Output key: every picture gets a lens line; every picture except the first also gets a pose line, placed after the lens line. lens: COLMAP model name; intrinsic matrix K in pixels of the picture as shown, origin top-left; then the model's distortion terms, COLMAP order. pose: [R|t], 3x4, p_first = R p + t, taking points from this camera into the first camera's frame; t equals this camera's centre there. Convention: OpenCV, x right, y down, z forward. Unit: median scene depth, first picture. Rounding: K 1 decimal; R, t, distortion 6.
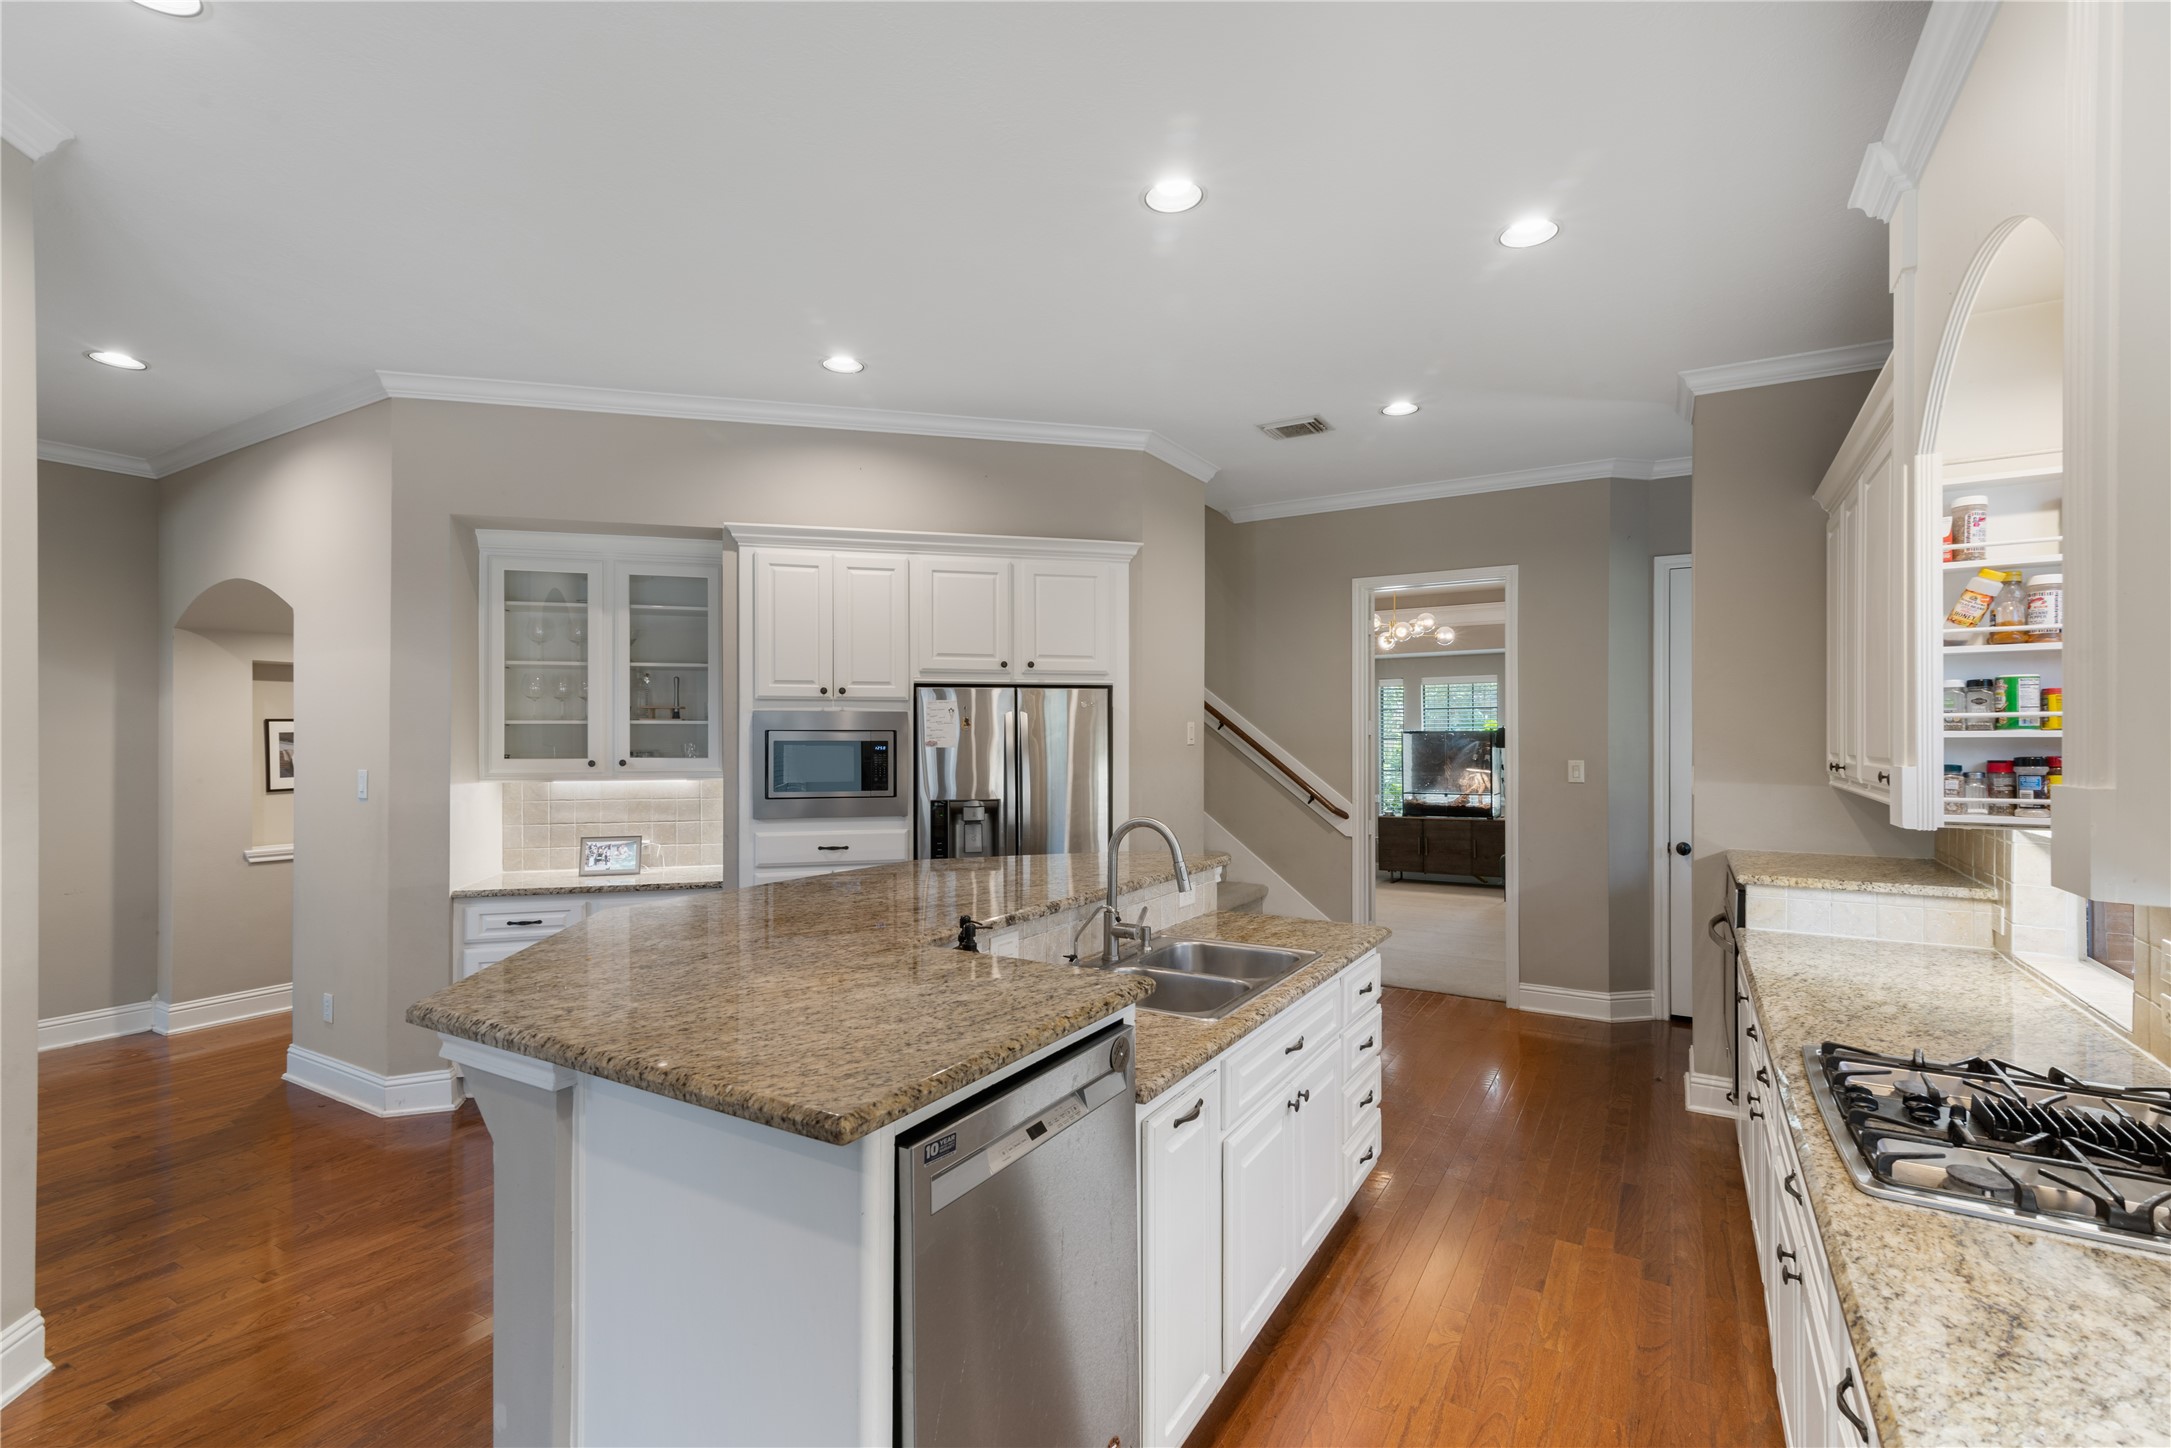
lens RADIAL K [[979.4, 0, 1095.1], [0, 979.4, 738.7], [0, 0, 1]] dist [0.020135, -0.002838]
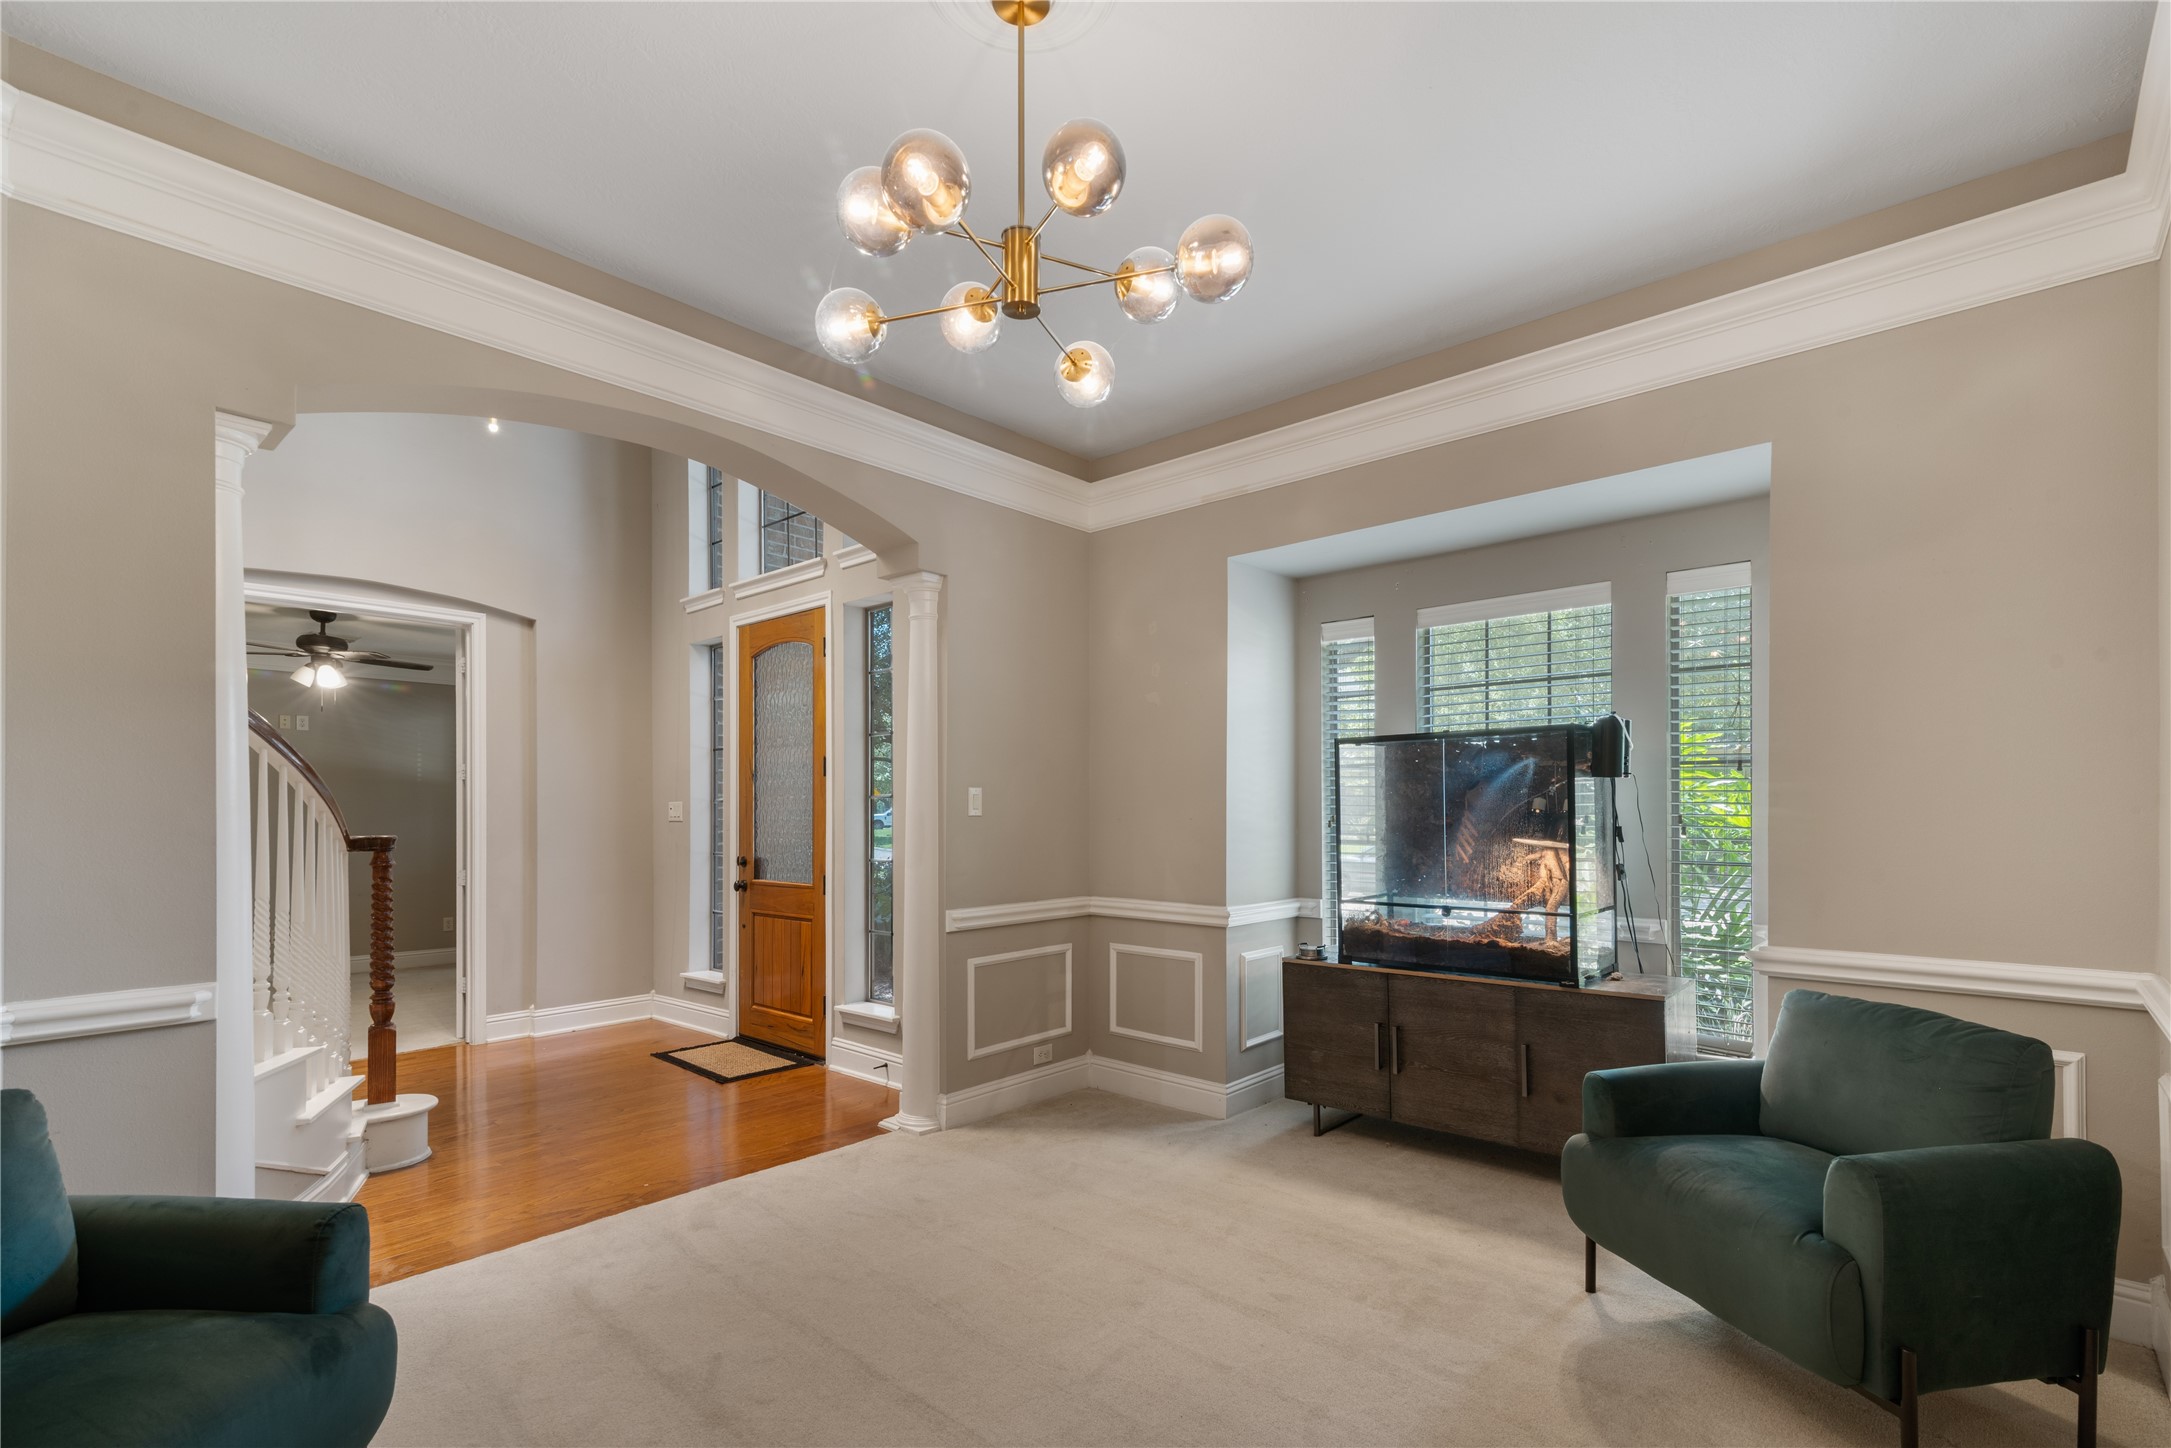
lens RADIAL K [[979.4, 0, 1103.5], [0, 979.4, 810.5], [0, 0, 1]] dist [0.020135, -0.002838]
pose [[0.974241, -0.002901, -0.225492, 0.716094], [0.002265, 0.999993, -0.003076, 0.049970], [0.225500, 0.002486, 0.974240, 1.411356]]
